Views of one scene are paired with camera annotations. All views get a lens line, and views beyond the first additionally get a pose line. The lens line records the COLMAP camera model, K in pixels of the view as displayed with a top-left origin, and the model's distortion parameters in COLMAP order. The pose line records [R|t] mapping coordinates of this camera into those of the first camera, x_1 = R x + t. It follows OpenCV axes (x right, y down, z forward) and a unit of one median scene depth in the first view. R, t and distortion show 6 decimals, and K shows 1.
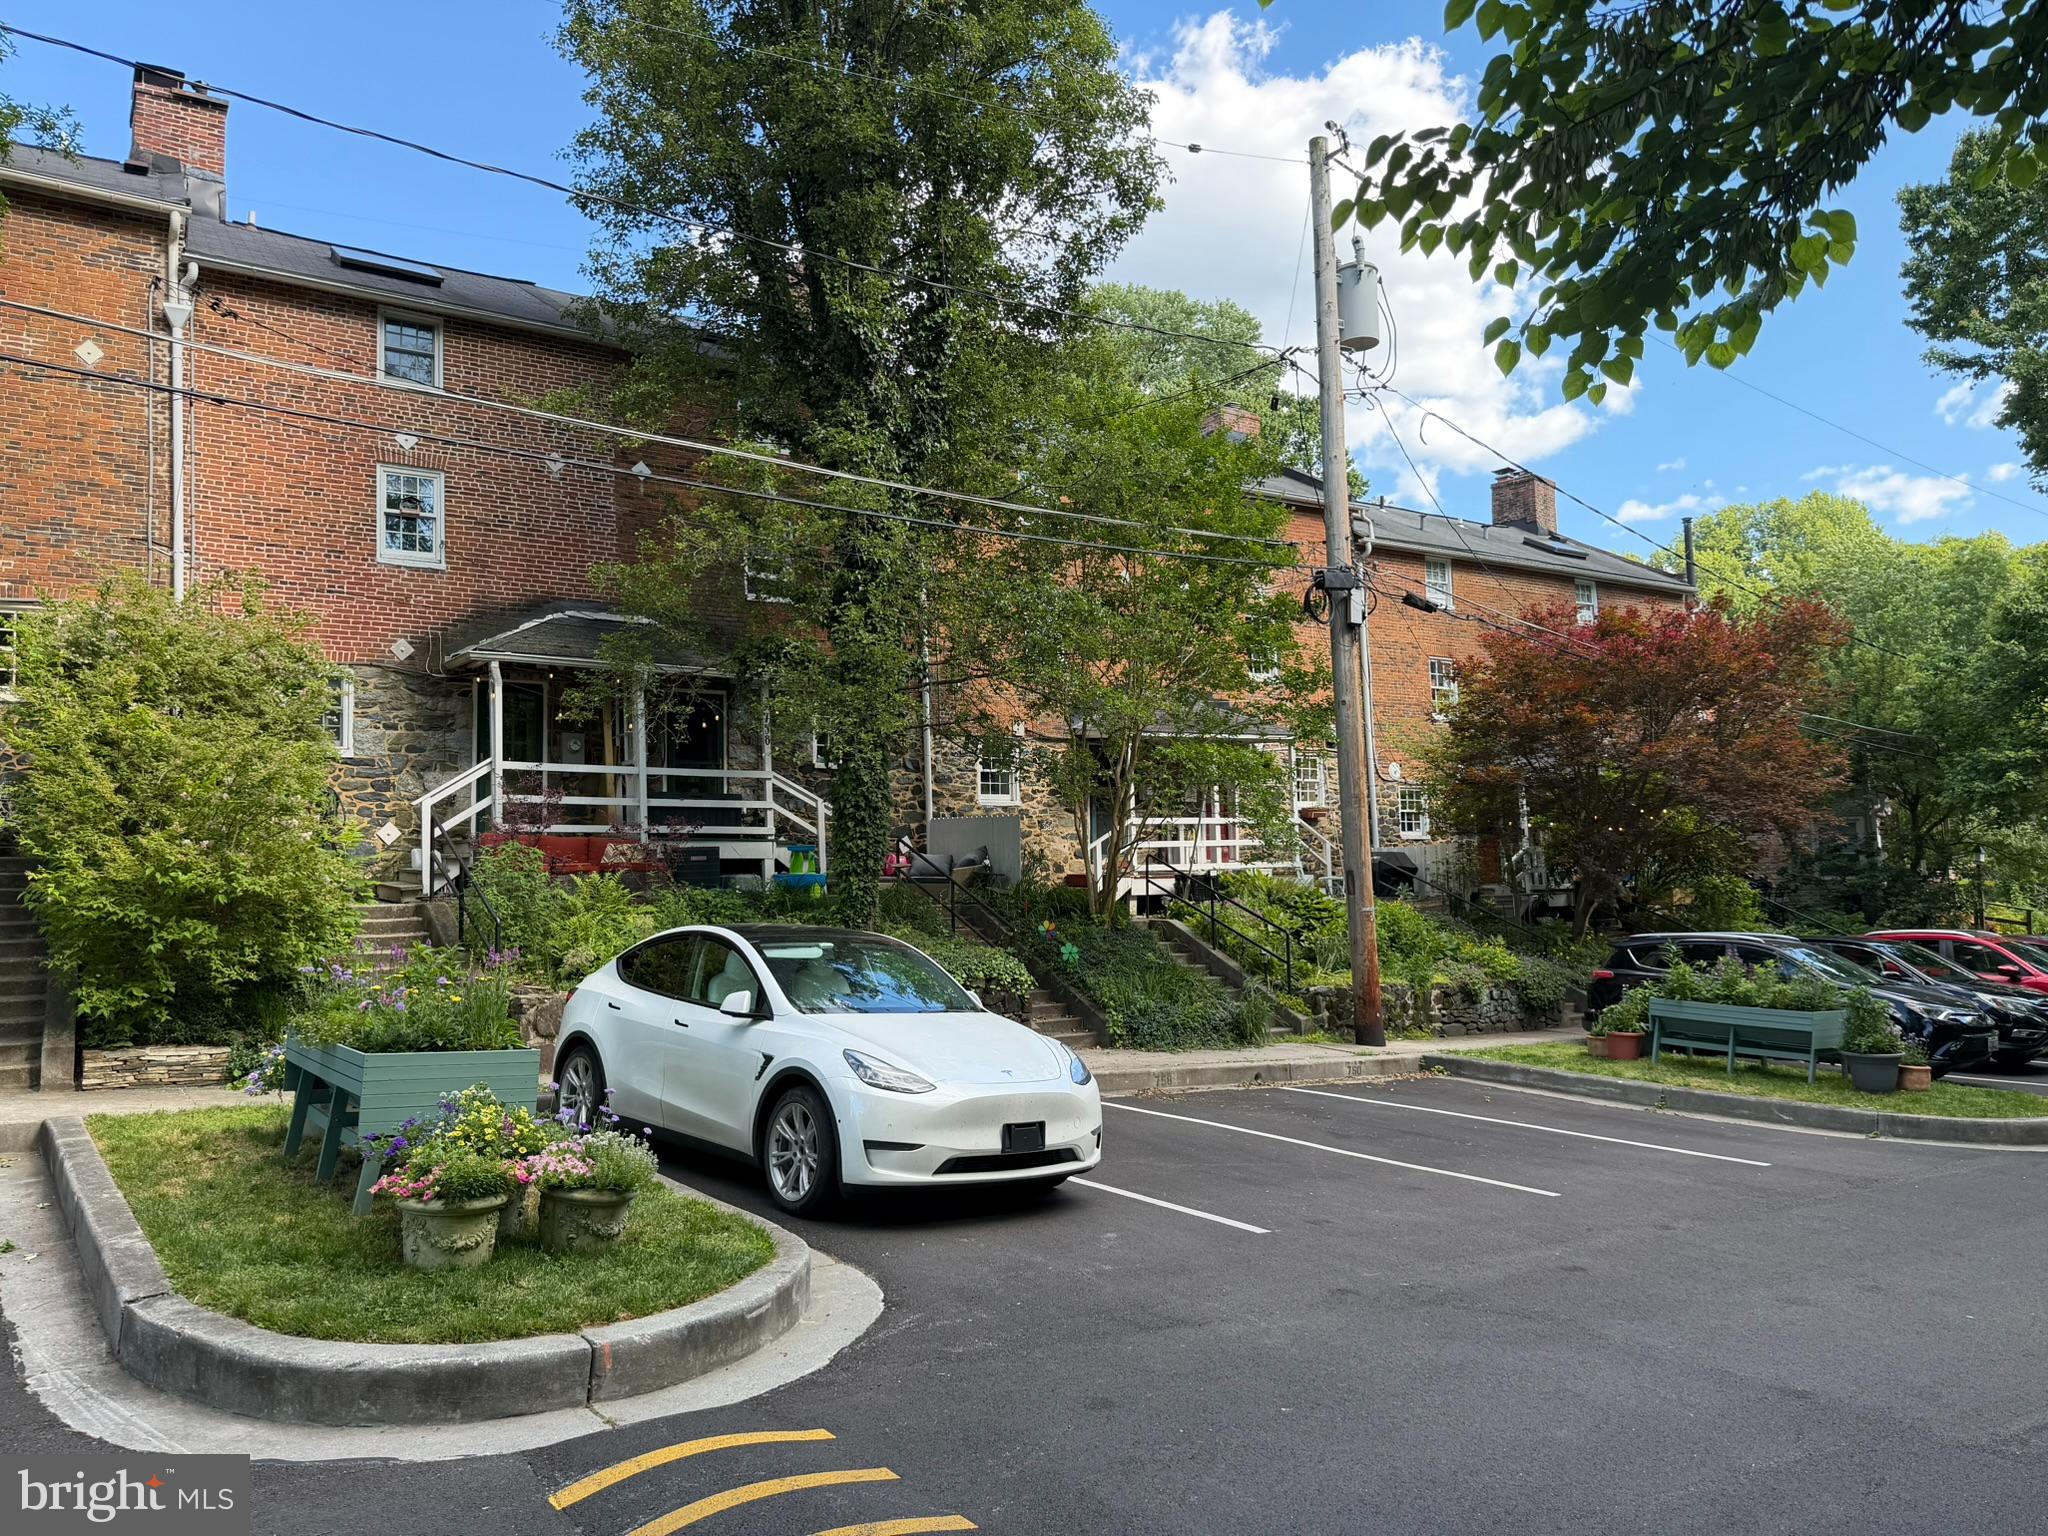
lens RADIAL K [[1480.4, 0, 1024.0], [0, 1480.4, 768.0], [0, 0, 1]] dist [0.033420, -0.000874]
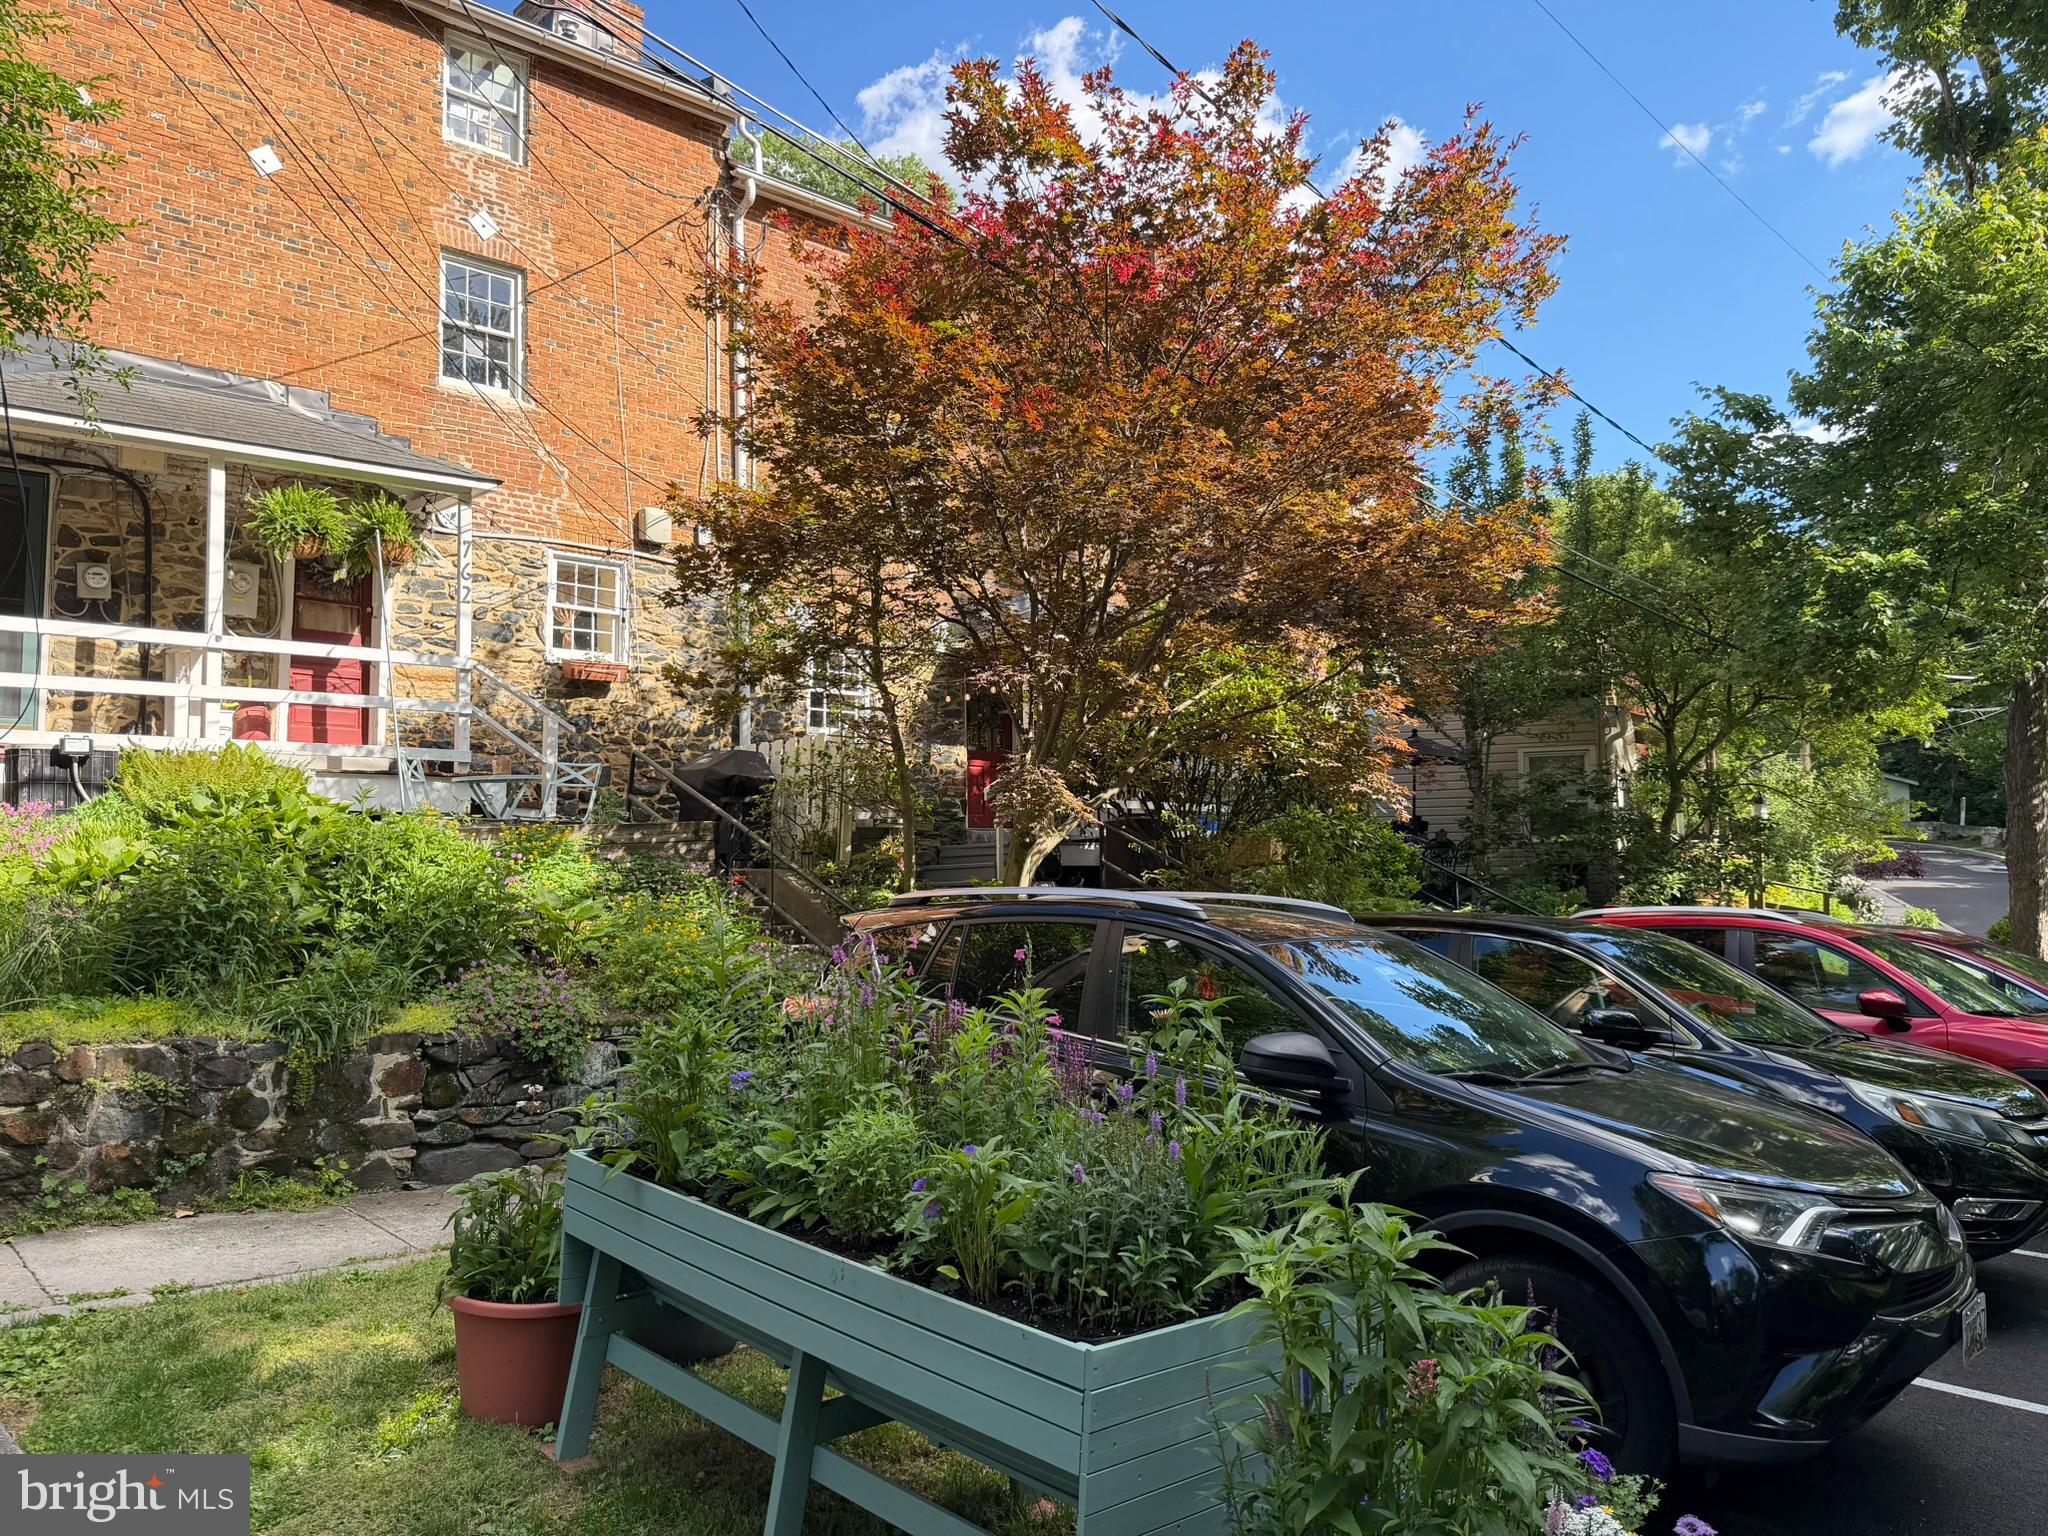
lens RADIAL K [[1480.4, 0, 1024.0], [0, 1480.4, 768.0], [0, 0, 1]] dist [0.033420, -0.000874]
pose [[0.990911, 0.028958, 0.131368, 0.372546], [-0.029251, 0.999572, 0.000301, 0.078536], [-0.131304, -0.004141, 0.991334, 0.634624]]
